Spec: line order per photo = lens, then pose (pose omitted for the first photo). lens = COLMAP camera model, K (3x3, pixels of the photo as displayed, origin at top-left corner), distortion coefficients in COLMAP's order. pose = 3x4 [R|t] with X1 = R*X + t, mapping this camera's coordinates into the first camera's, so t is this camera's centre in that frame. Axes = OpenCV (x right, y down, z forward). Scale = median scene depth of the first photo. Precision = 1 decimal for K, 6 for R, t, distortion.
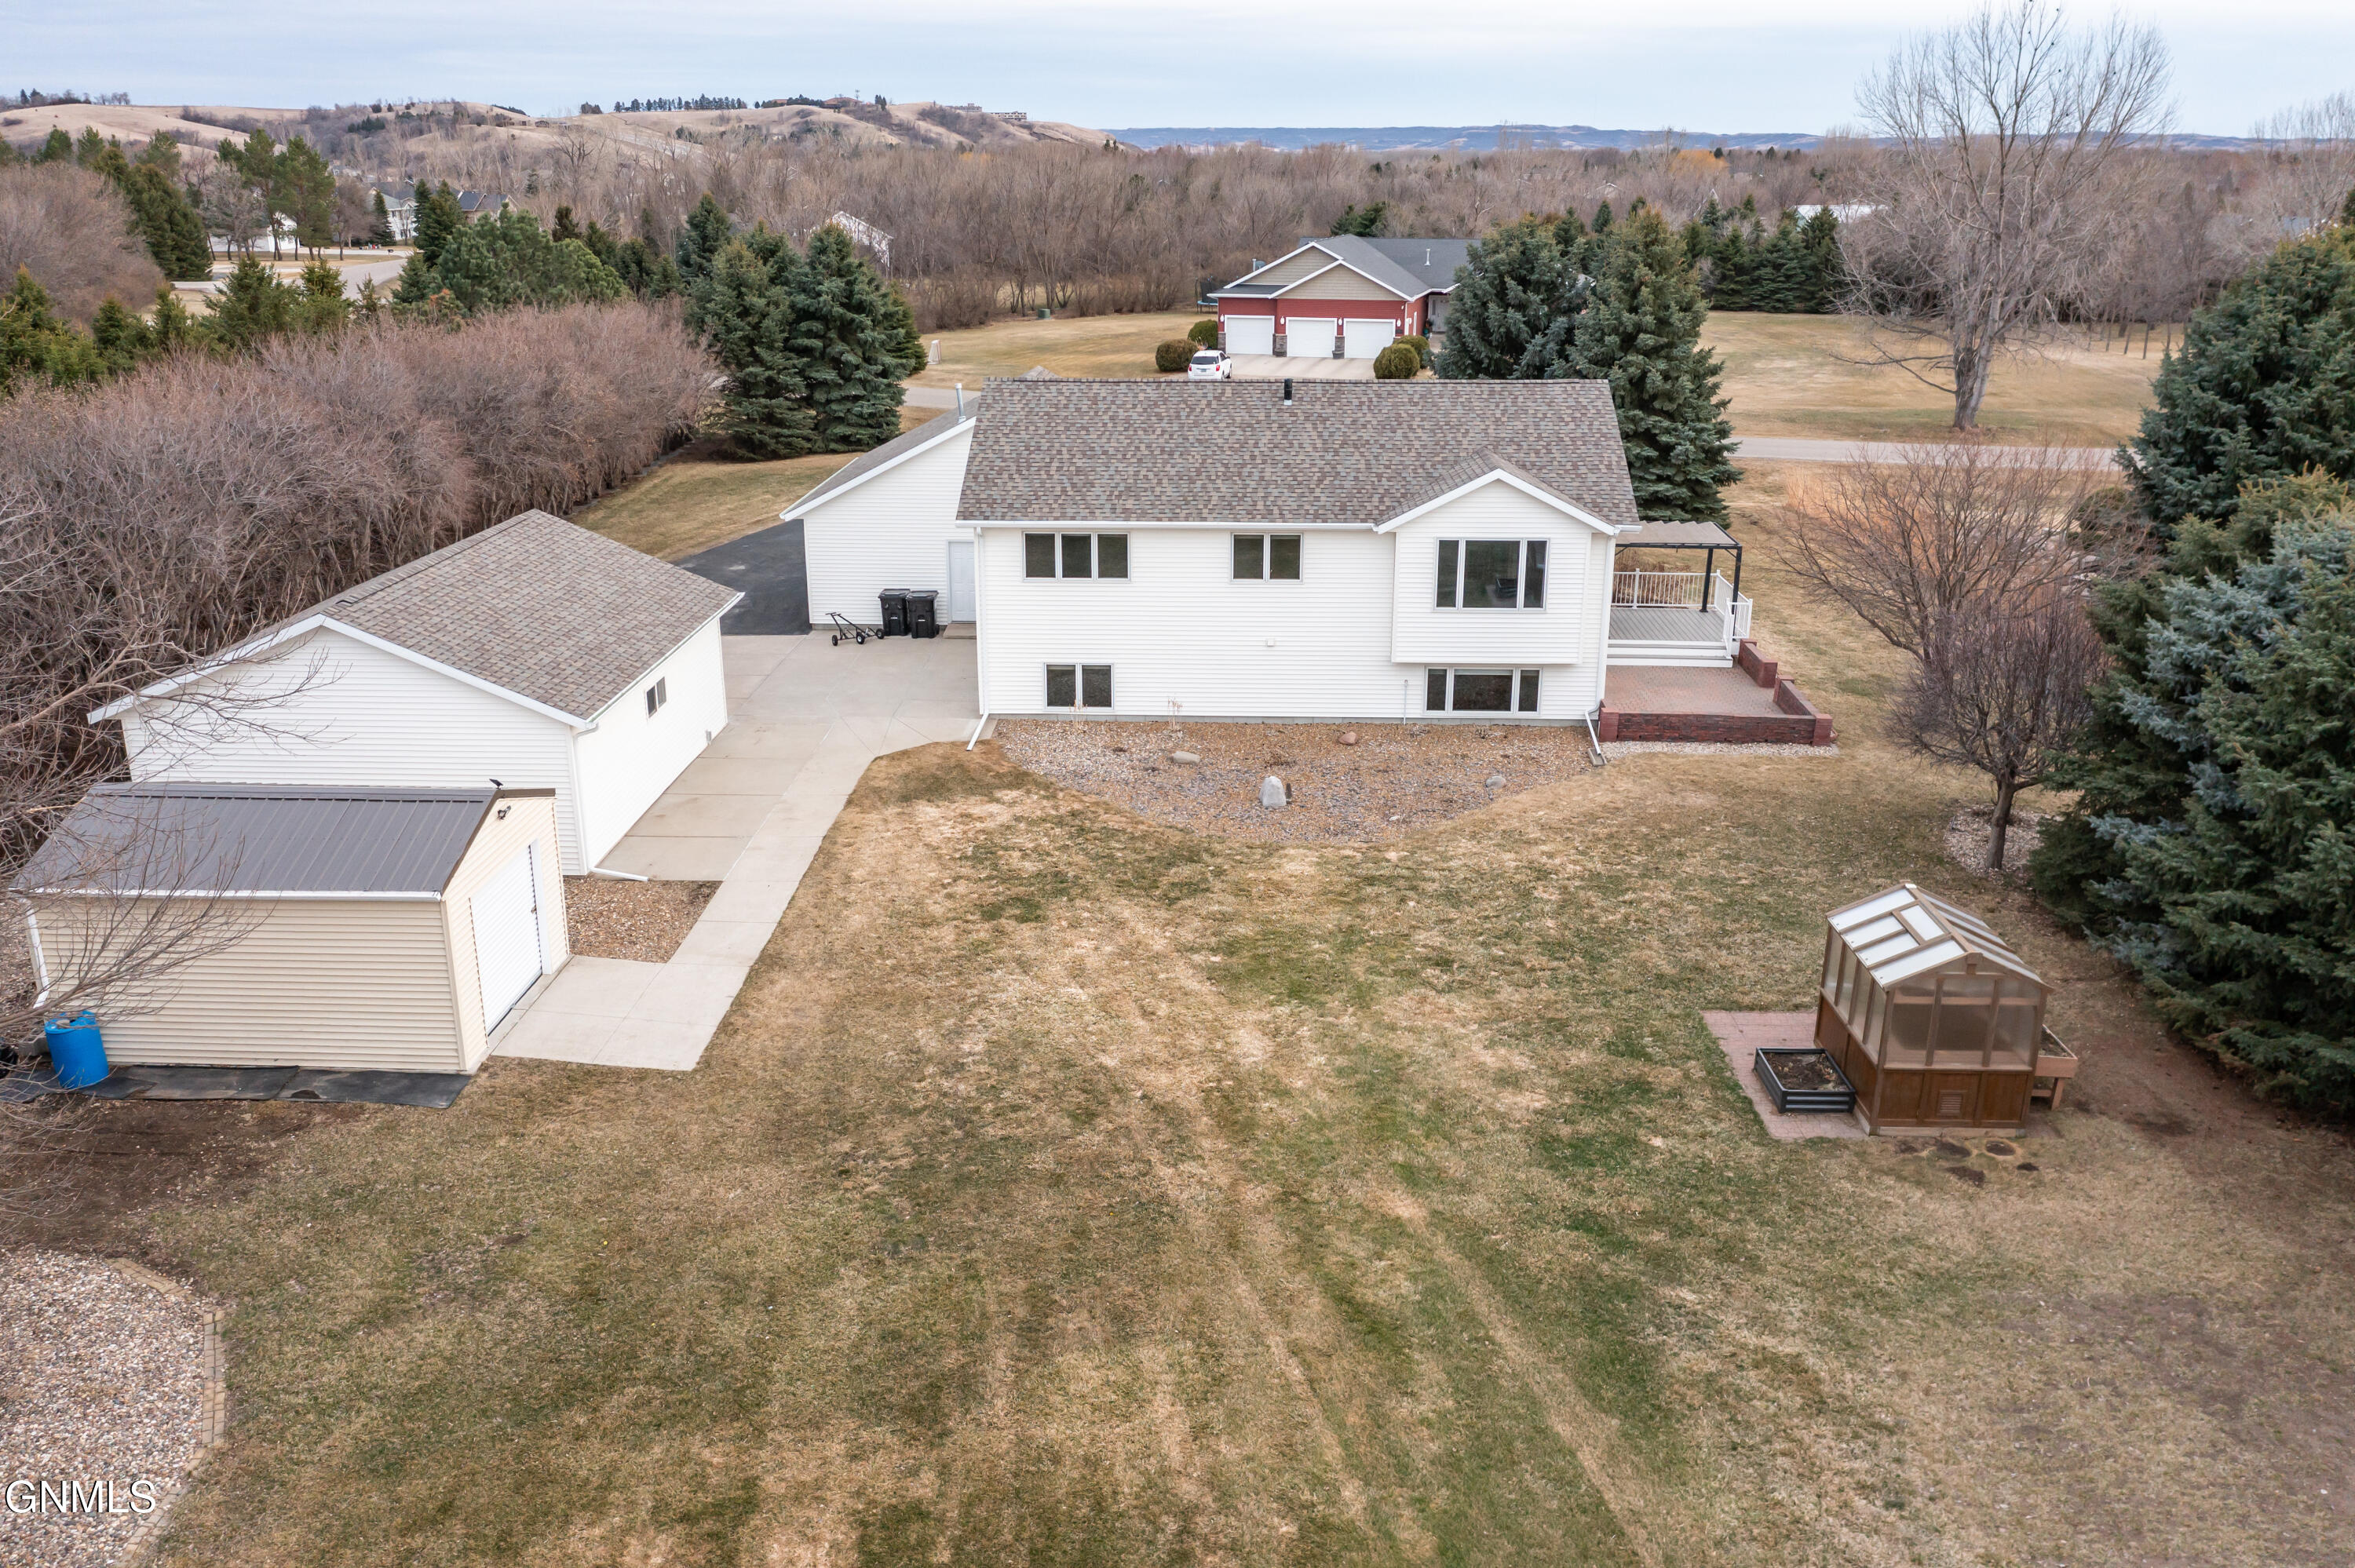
lens RADIAL K [[1861.0, 0, 1172.4], [0, 1861.0, 776.6], [0, 0, 1]] dist [-0.017808, 0.007990]
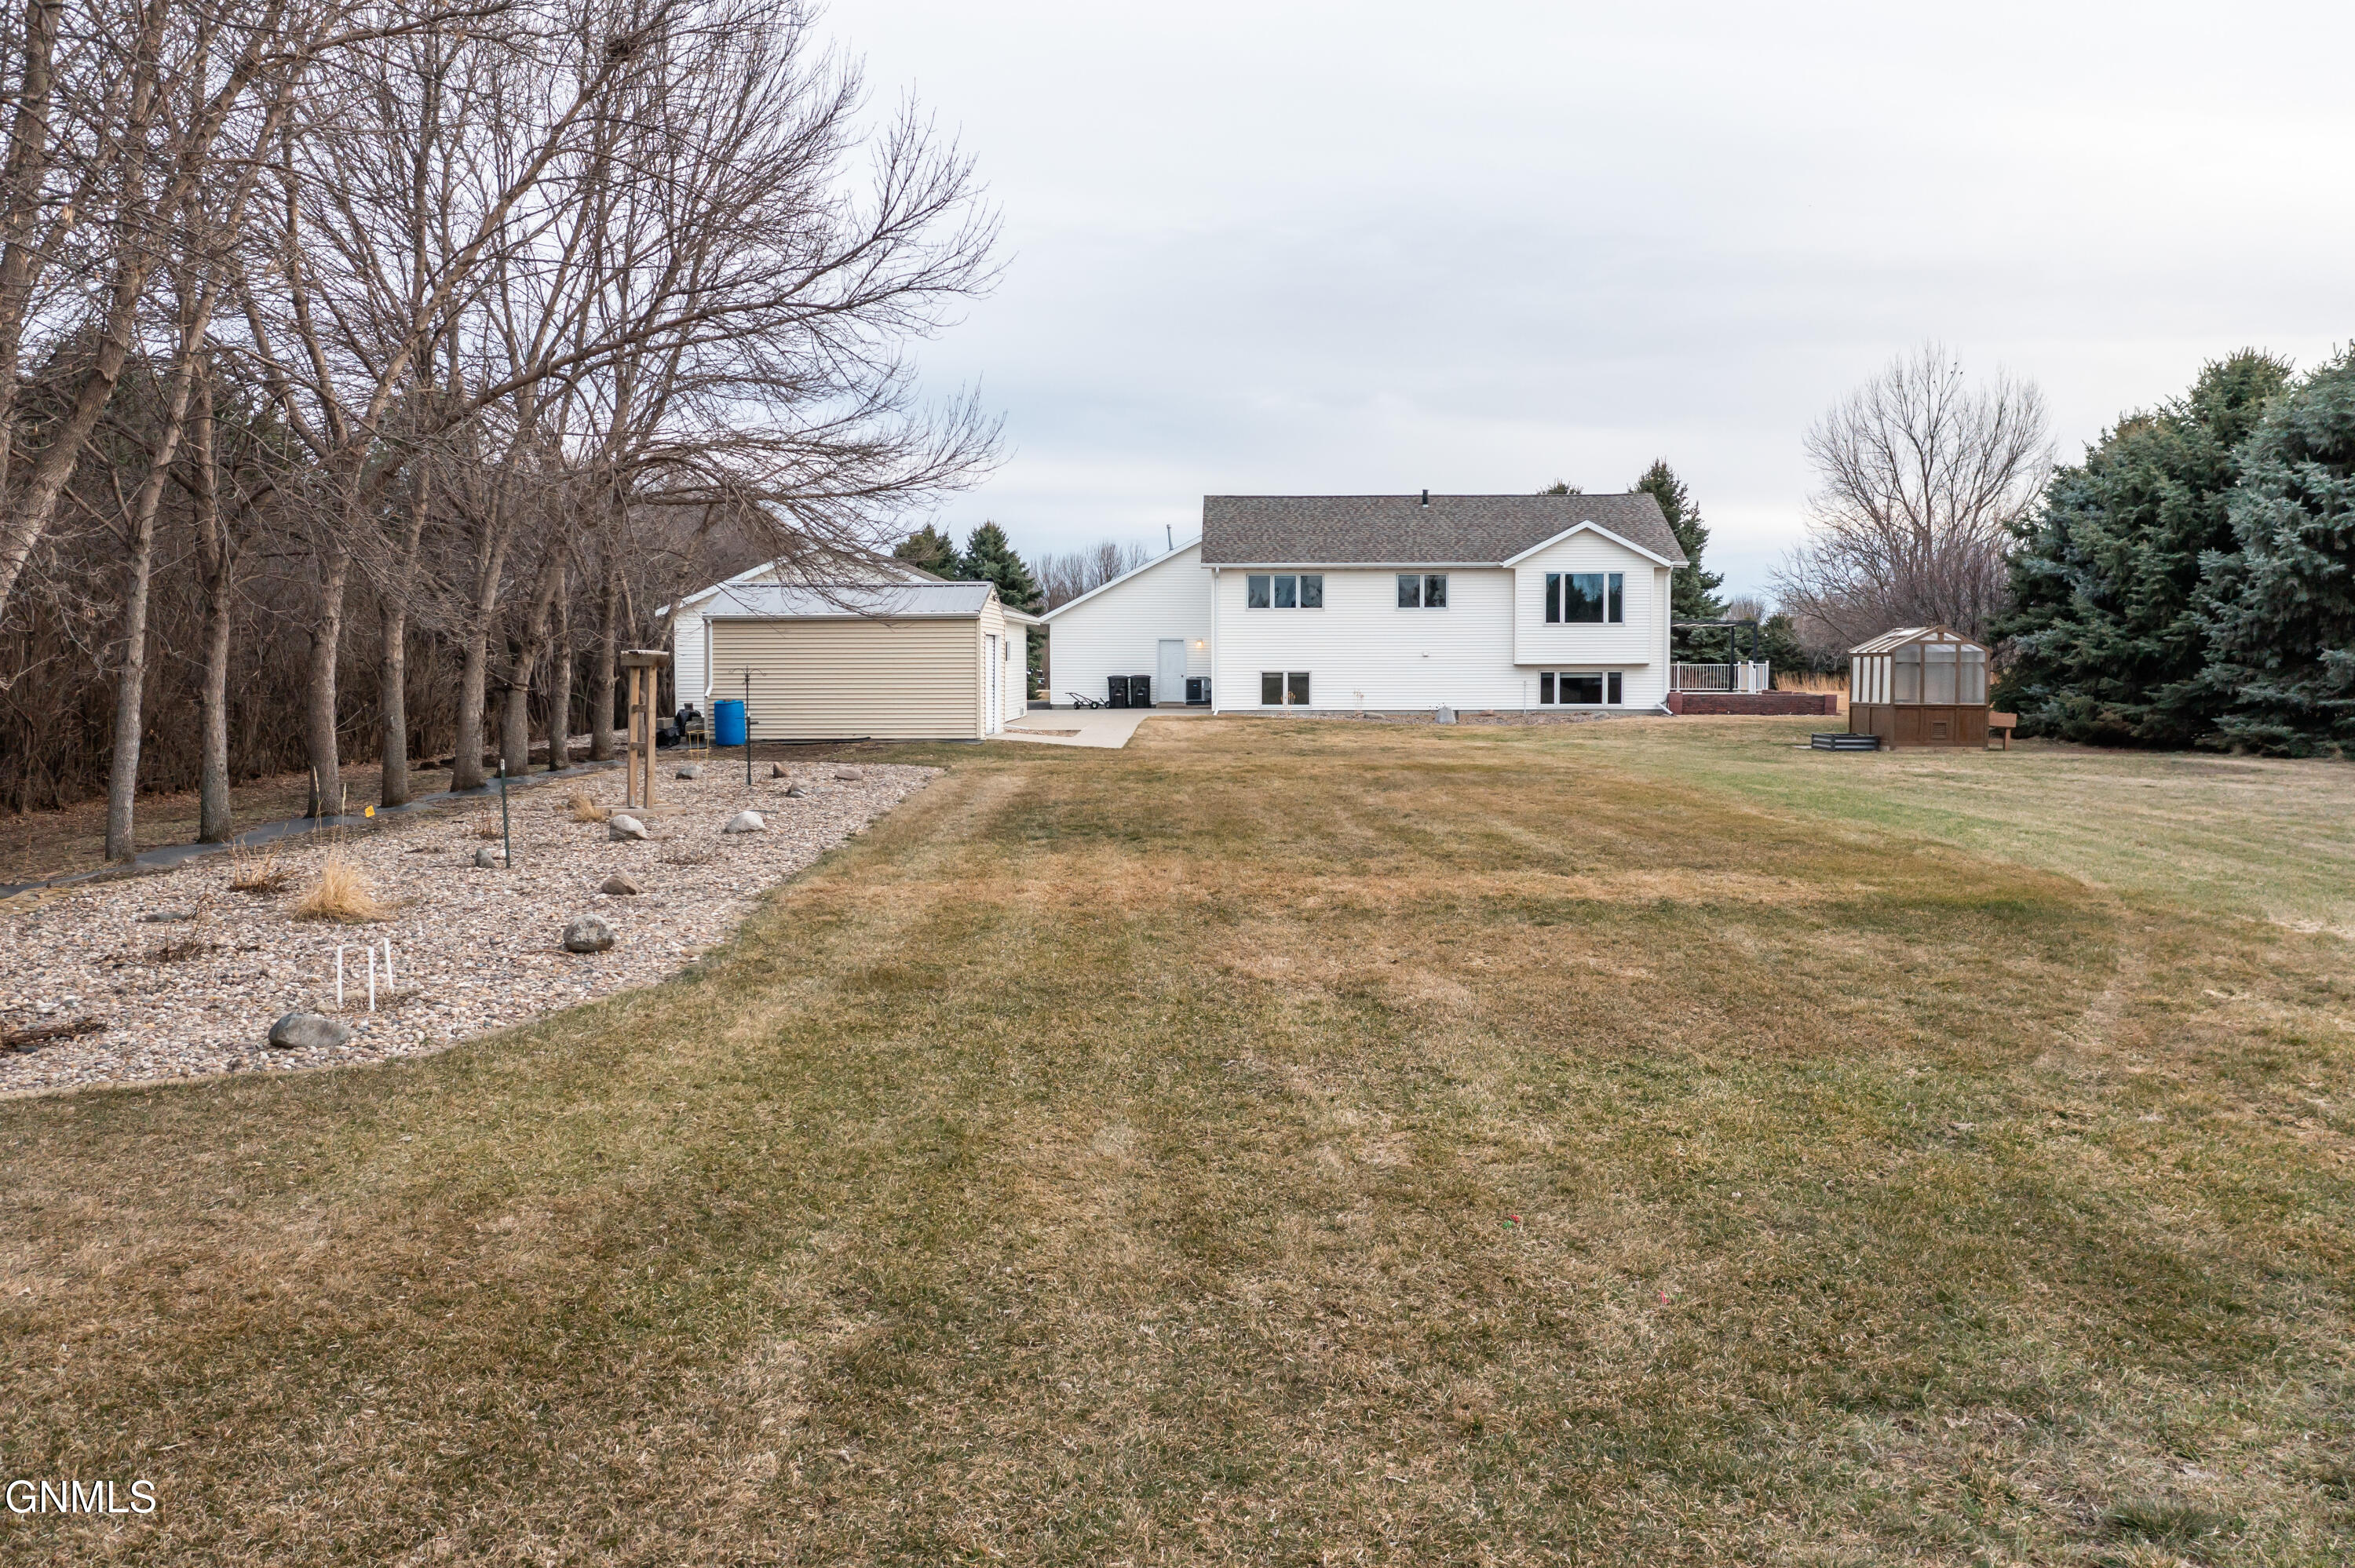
lens RADIAL K [[1861.0, 0, 1181.2], [0, 1861.0, 775.4], [0, 0, 1]] dist [-0.017808, 0.007990]
pose [[0.999869, -0.002093, 0.016058, -0.147765], [0.006208, 0.965397, -0.260710, 0.365645], [-0.014956, 0.260775, 0.965284, -0.298056]]
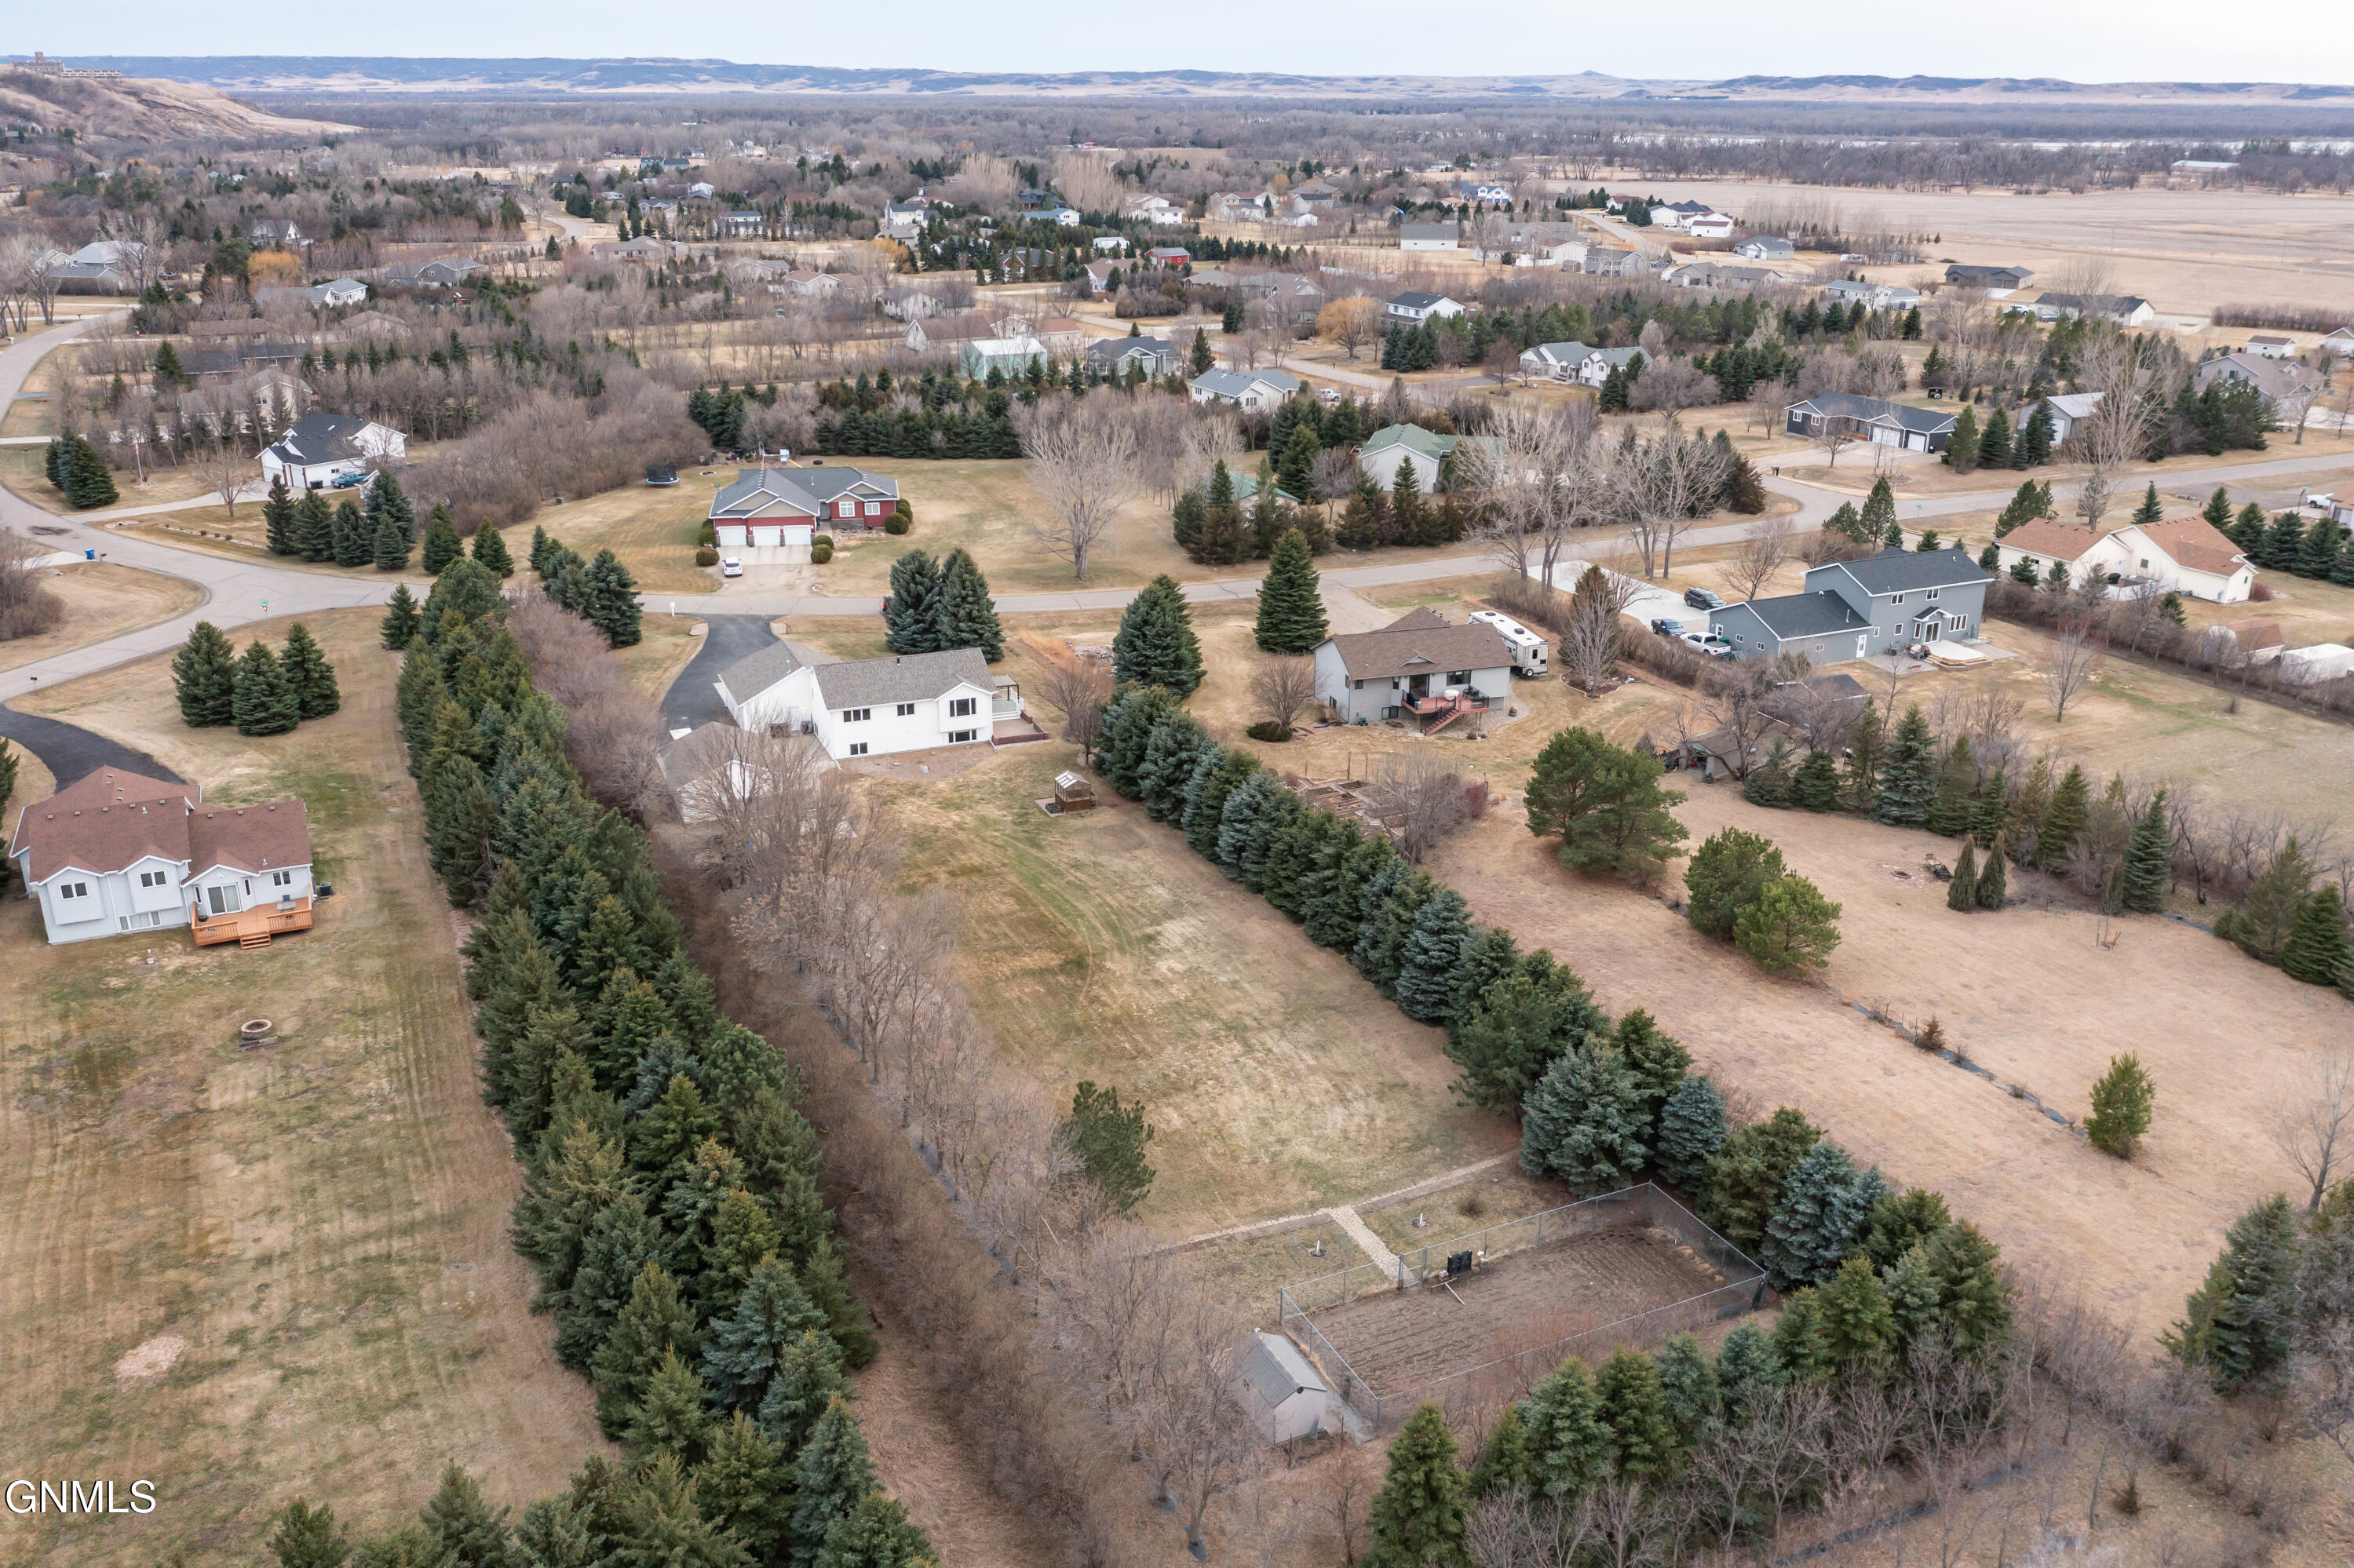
lens RADIAL K [[1860.3, 0, 1184.8], [0, 1860.3, 780.4], [0, 0, 1]] dist [-0.017808, 0.007990]
pose [[0.905578, -0.139248, 0.400672, -0.957262], [0.124800, 0.990238, 0.062076, -0.135130], [-0.405405, -0.006211, 0.914116, -2.665788]]
